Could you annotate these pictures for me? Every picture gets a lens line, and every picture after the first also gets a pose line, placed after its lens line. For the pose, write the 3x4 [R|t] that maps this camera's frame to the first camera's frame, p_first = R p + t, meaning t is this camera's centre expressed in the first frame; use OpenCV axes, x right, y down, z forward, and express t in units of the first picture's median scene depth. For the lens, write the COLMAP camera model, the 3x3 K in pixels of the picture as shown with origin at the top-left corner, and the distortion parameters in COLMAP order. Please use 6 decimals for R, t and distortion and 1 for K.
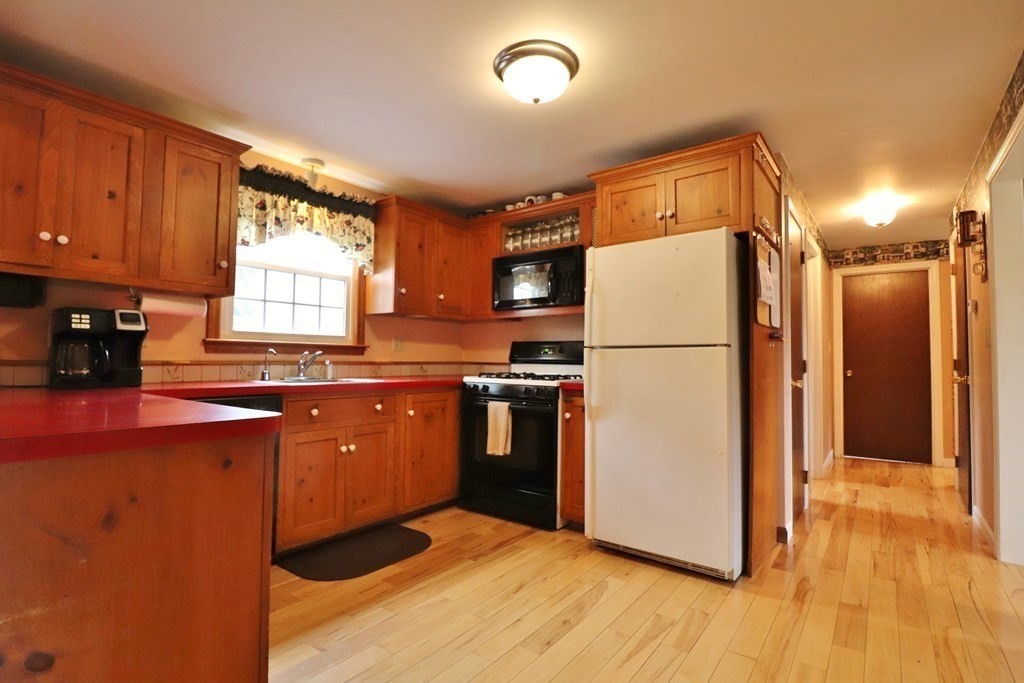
lens RADIAL K [[485.6, 0, 530.8], [0, 485.6, 345.6], [0, 0, 1]] dist [-0.002124, -0.000250]
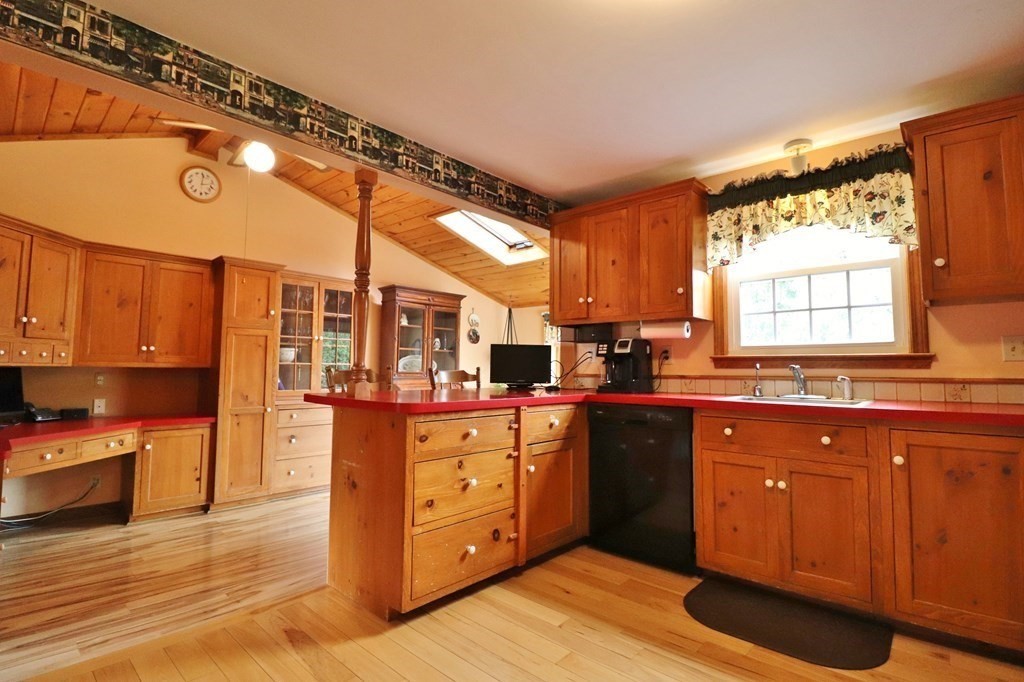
lens RADIAL K [[488.0, 0, 512.0], [0, 488.0, 341.0], [0, 0, 1]] dist [0.002137, -0.013373]
pose [[-0.101782, -0.069975, -0.992343, 0.453388], [0.021751, 0.997128, -0.072543, 0.021476], [0.994569, -0.028968, -0.099968, 0.599792]]
